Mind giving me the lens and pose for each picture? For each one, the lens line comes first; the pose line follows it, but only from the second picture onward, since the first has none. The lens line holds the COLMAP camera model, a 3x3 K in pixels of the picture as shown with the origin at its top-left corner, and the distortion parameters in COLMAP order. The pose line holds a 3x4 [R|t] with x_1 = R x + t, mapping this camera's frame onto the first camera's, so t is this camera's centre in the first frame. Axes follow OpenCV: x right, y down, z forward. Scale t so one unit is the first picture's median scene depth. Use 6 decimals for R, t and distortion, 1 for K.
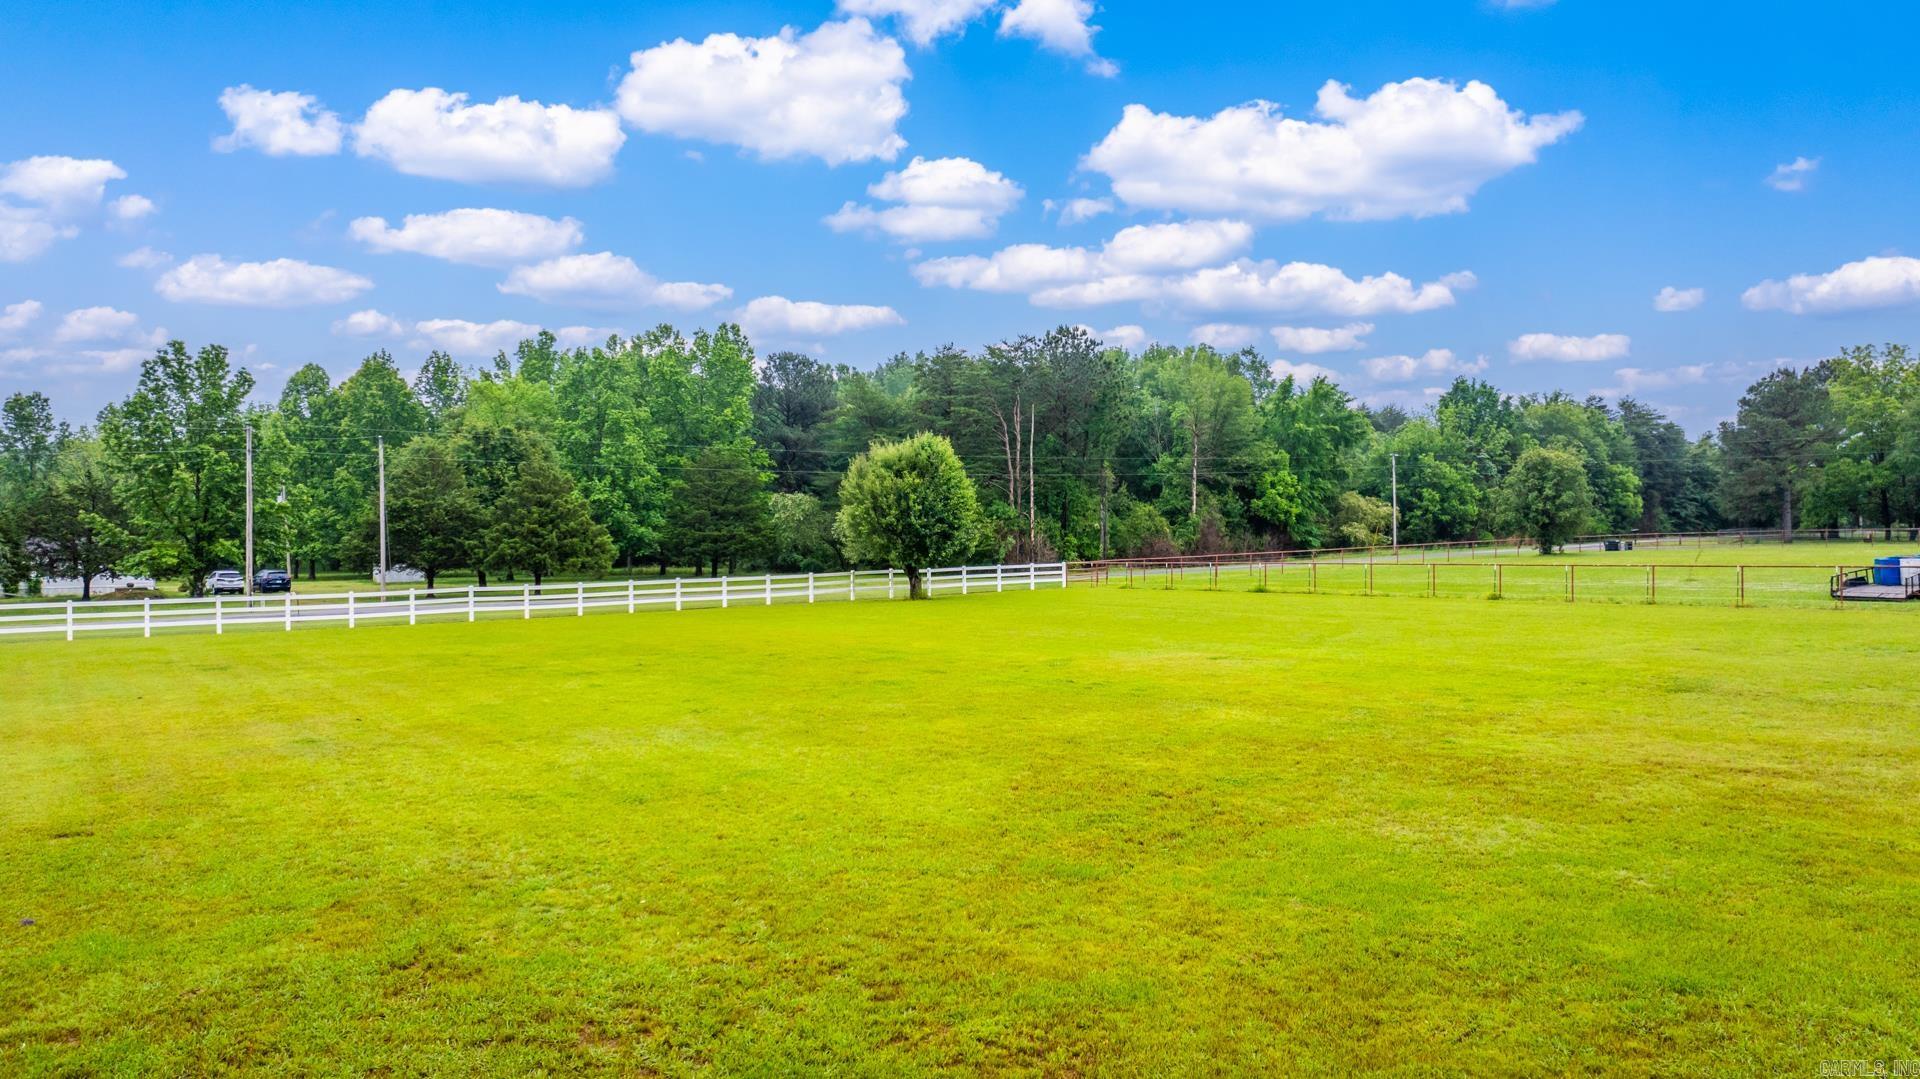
lens RADIAL K [[1368.9, 0, 960.0], [0, 1368.9, 539.5], [0, 0, 1]] dist [-0.019997, 0.004079]
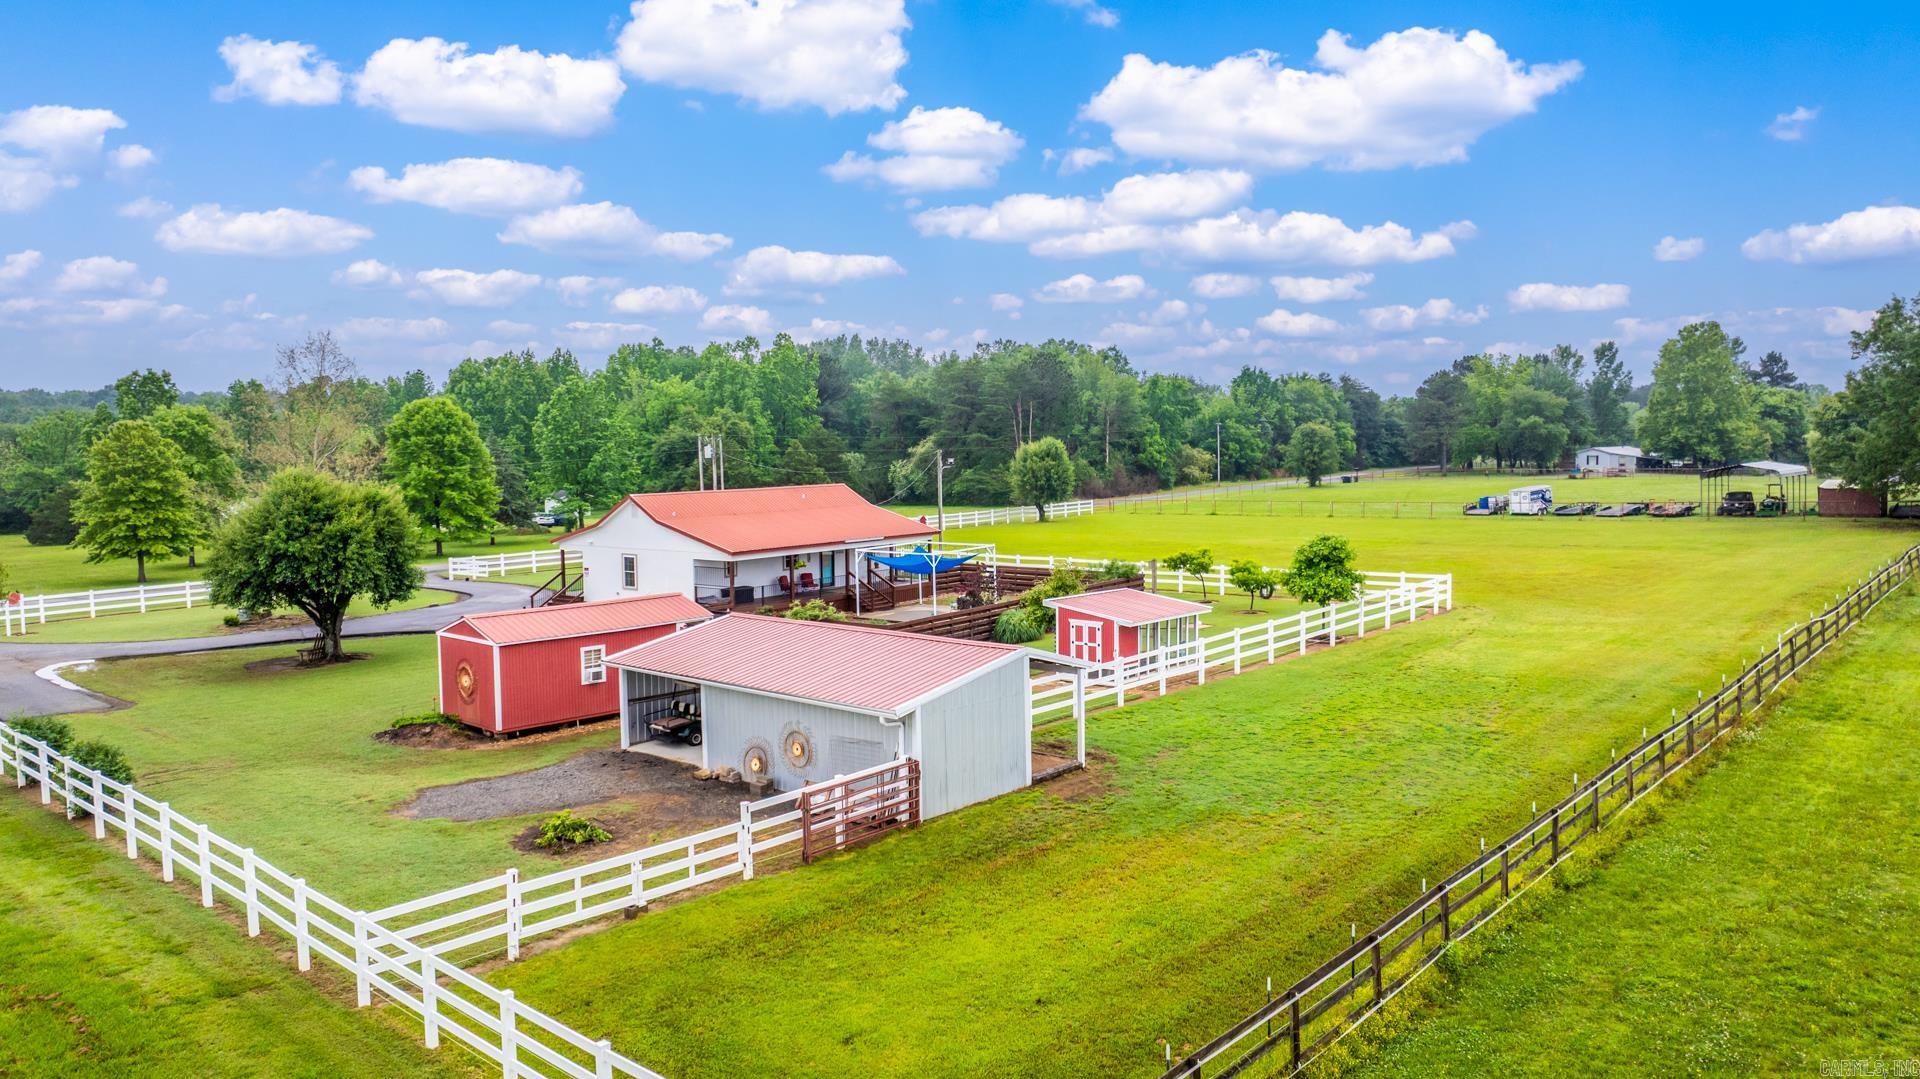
lens RADIAL K [[1368.9, 0, 960.0], [0, 1368.9, 539.5], [0, 0, 1]] dist [-0.019997, 0.004079]
pose [[0.977874, -0.024134, 0.207800, -0.293391], [0.011250, 0.997953, 0.062961, -0.029445], [-0.208894, -0.059230, 0.976143, -0.469999]]
